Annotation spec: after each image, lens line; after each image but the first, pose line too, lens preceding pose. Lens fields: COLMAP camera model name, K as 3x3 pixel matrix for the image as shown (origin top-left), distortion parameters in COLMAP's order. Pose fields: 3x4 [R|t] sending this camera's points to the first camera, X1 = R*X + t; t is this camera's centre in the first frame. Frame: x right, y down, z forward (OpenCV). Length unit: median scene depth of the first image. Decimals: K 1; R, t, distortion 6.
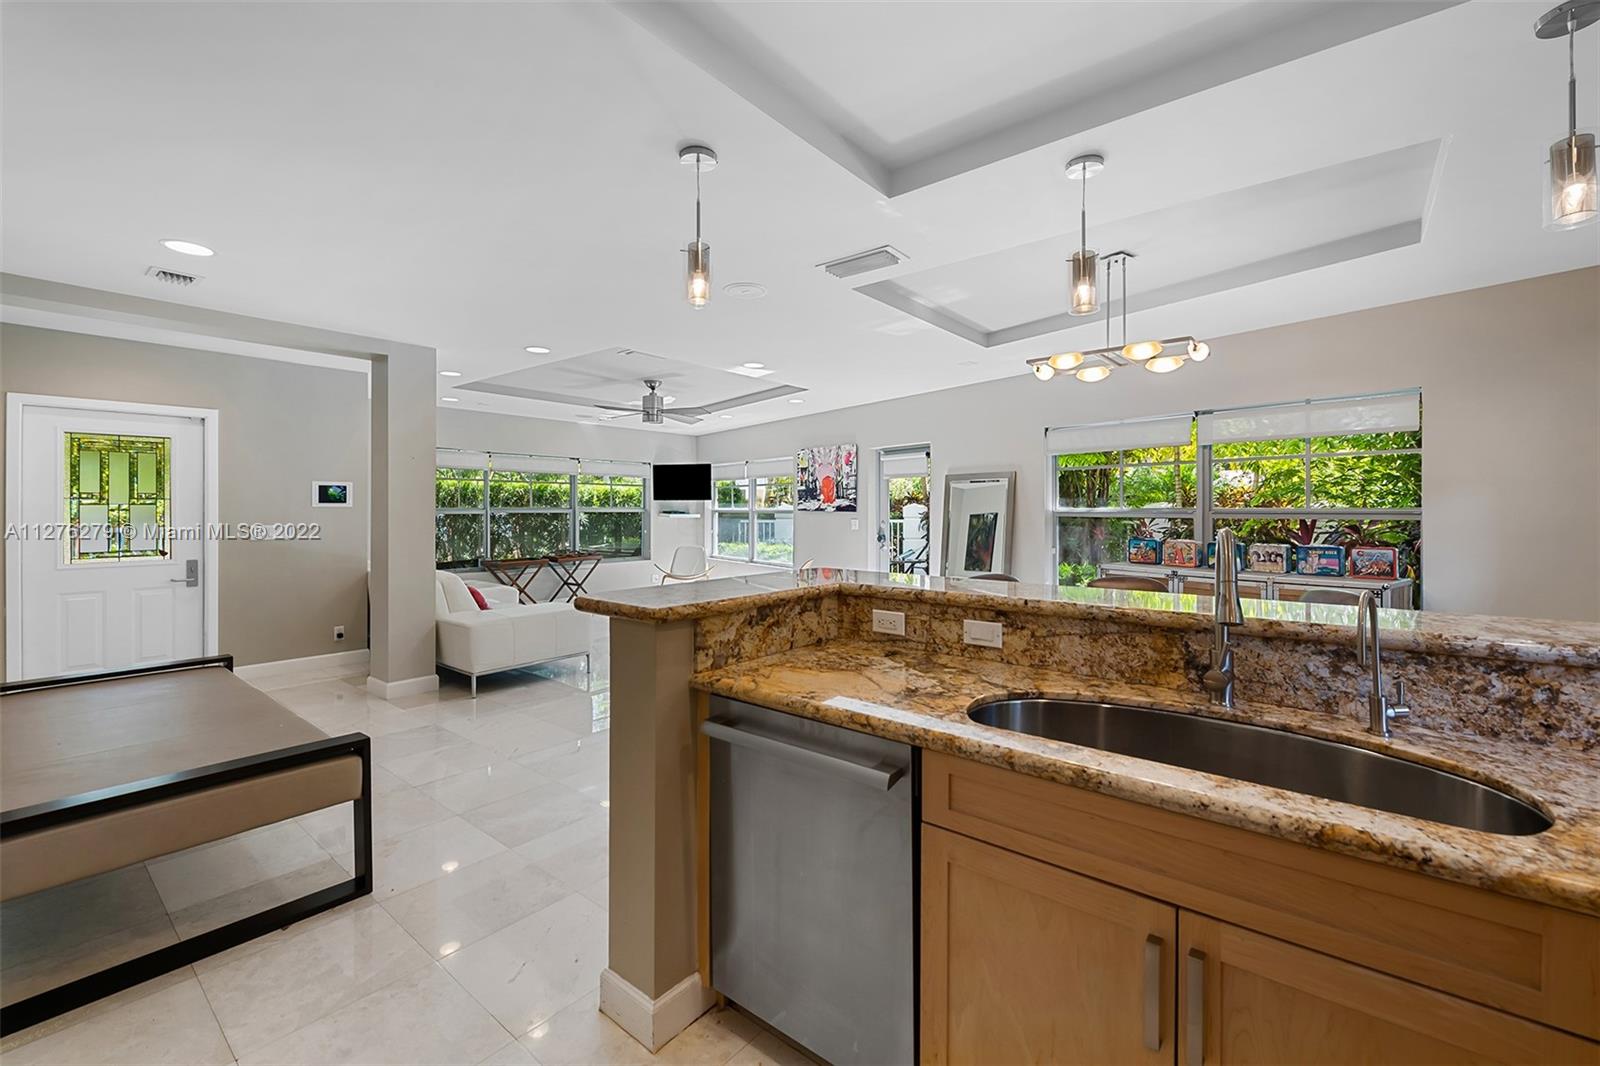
lens RADIAL K [[670.7, 0, 807.3], [0, 670.7, 505.3], [0, 0, 1]] dist [0.004041, -0.003607]
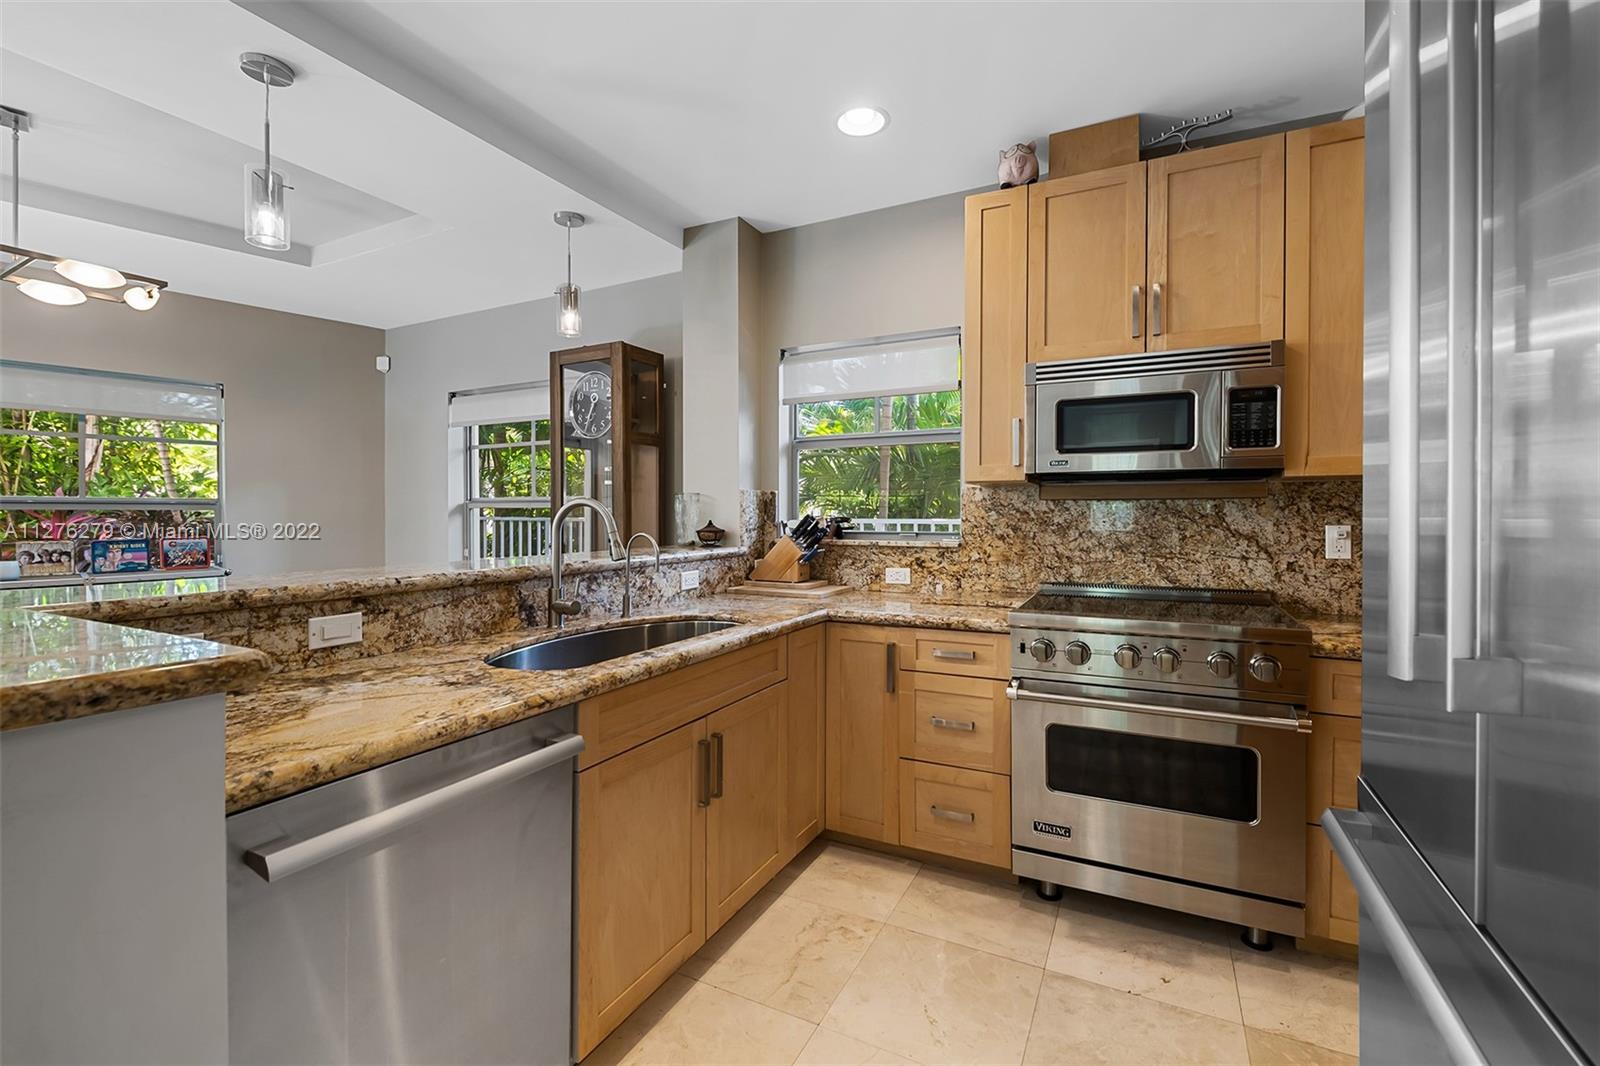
lens RADIAL K [[670.7, 0, 810.4], [0, 670.7, 521.6], [0, 0, 1]] dist [0.004041, -0.003607]
pose [[-0.206916, -0.012232, 0.978282, -0.560808], [-0.003792, 0.999924, 0.011700, 0.043203], [-0.978351, -0.001288, -0.206947, 0.533342]]
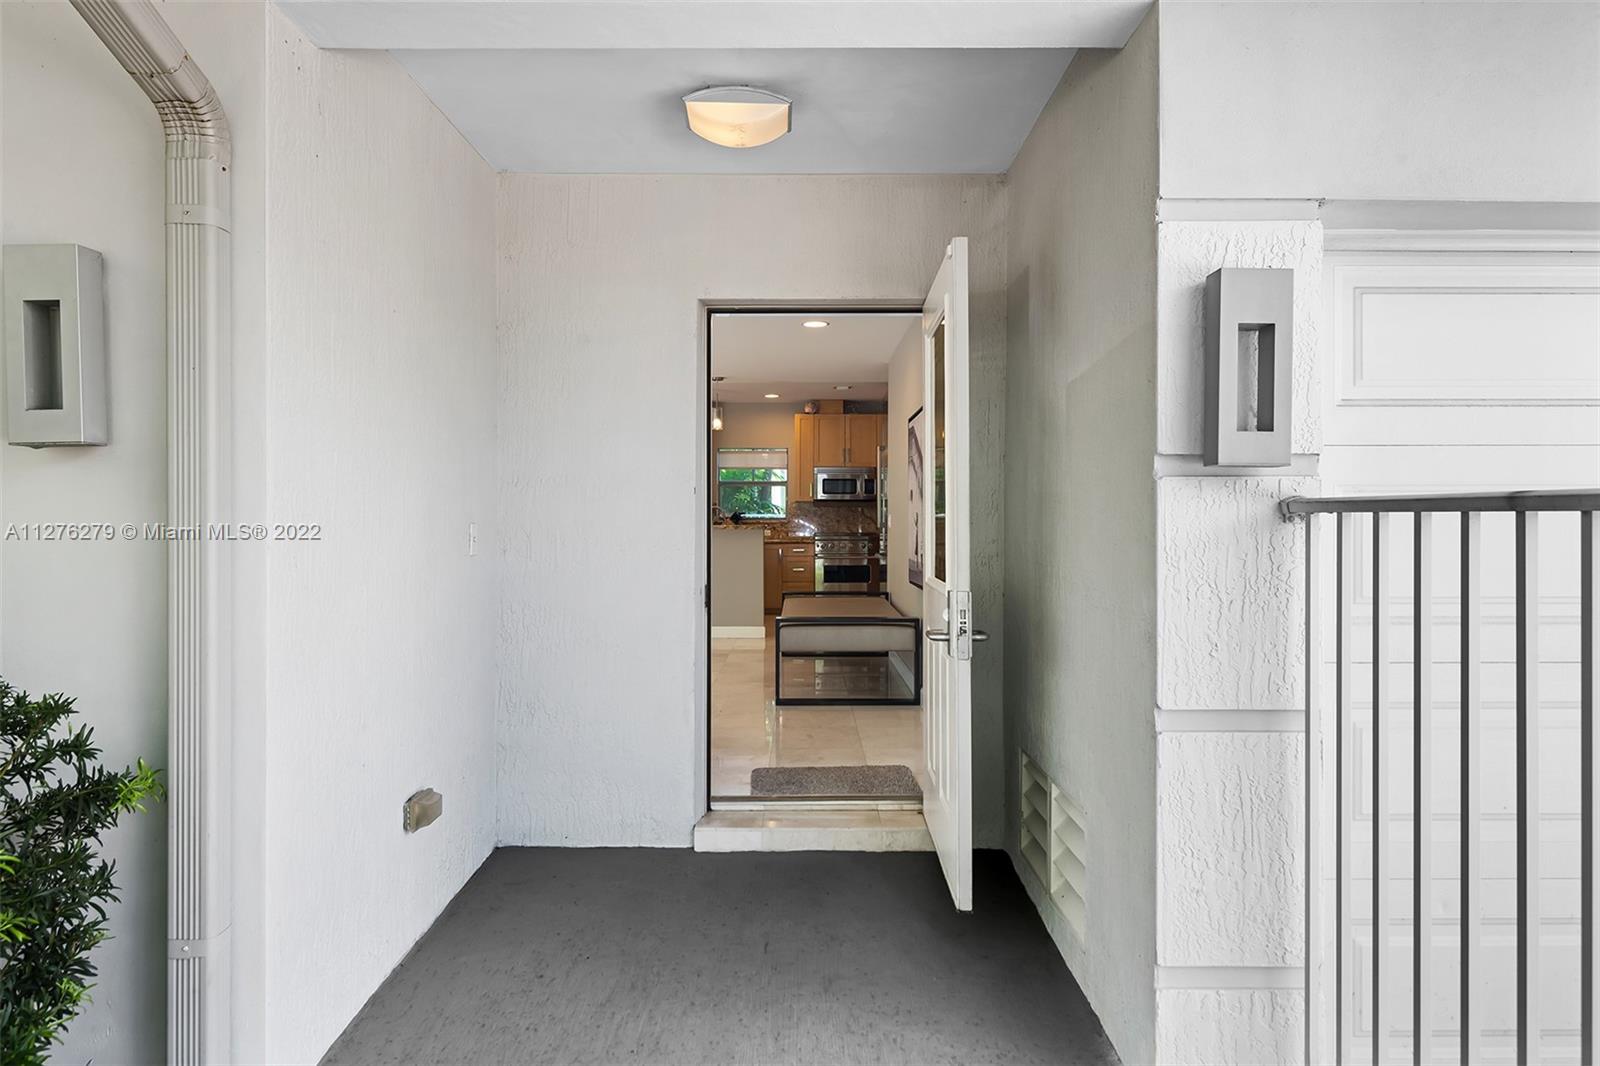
lens RADIAL K [[960.8, 0, 799.3], [0, 960.8, 524.5], [0, 0, 1]] dist [0.000162, 0.000001]
pose [[-0.624946, -0.008994, 0.780617, -3.682705], [-0.005506, 0.999960, 0.007113, 0.078209], [-0.780649, 0.000147, -0.624970, 3.366191]]
